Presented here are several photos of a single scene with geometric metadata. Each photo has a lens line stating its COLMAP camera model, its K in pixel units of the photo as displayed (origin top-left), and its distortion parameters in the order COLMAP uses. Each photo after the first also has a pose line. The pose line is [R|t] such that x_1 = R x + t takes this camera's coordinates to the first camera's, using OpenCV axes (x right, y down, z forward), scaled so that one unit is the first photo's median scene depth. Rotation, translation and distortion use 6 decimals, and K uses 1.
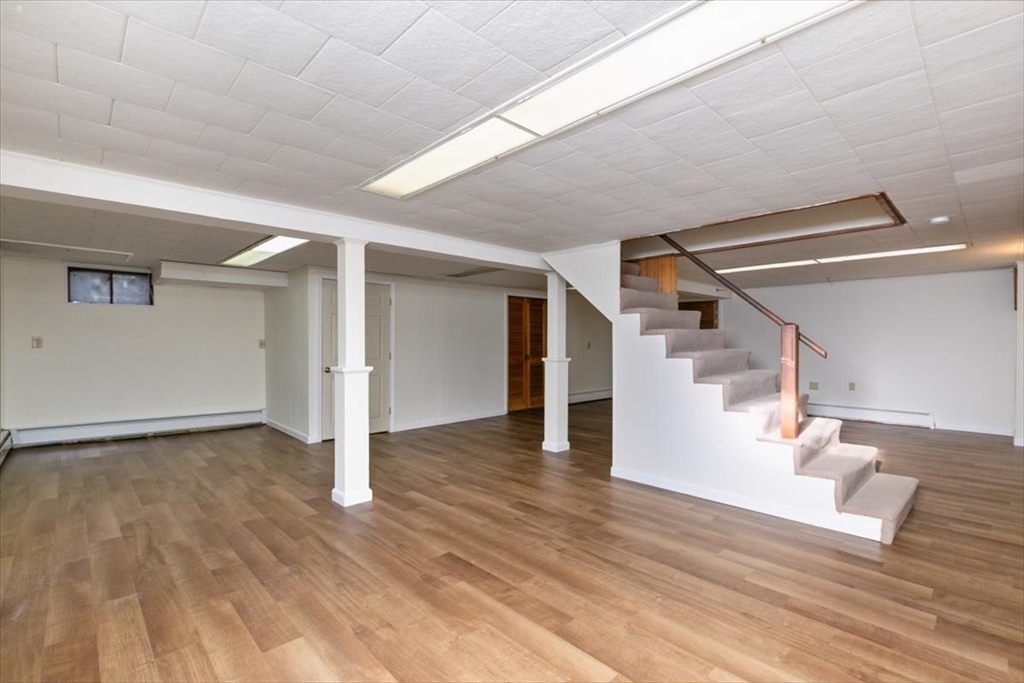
lens RADIAL K [[464.3, 0, 510.1], [0, 464.3, 347.6], [0, 0, 1]] dist [0.016596, -0.000425]
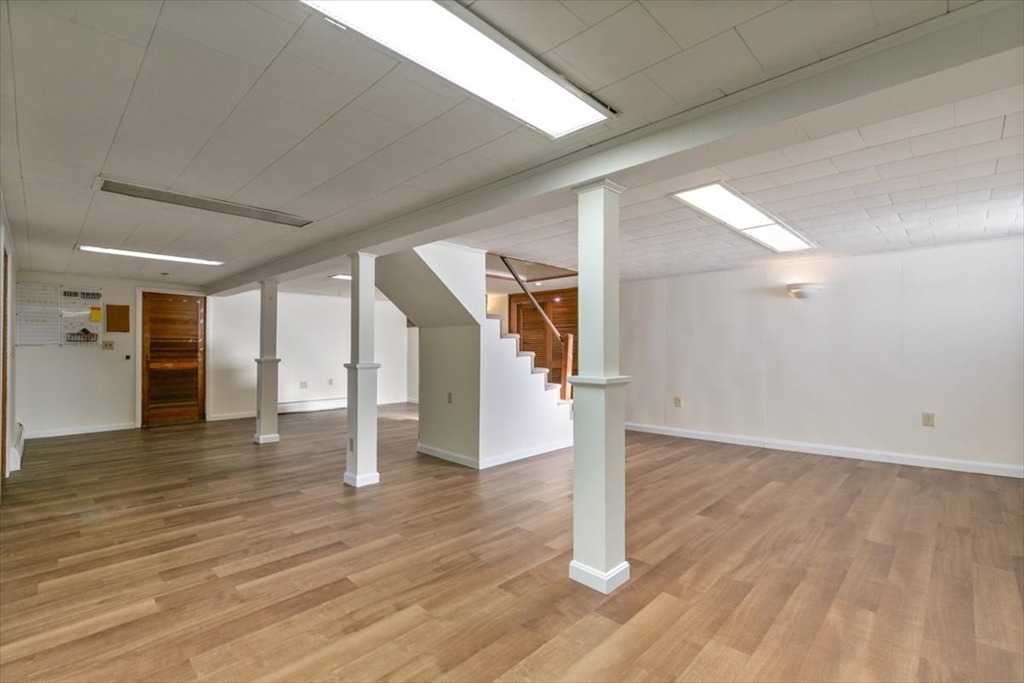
lens RADIAL K [[464.3, 0, 509.8], [0, 464.3, 338.0], [0, 0, 1]] dist [0.016596, -0.000425]
pose [[-0.049473, 0.025074, 0.998461, -1.310608], [0.009506, 0.999651, -0.024632, 0.005787], [-0.998730, 0.008273, -0.049694, 1.521396]]
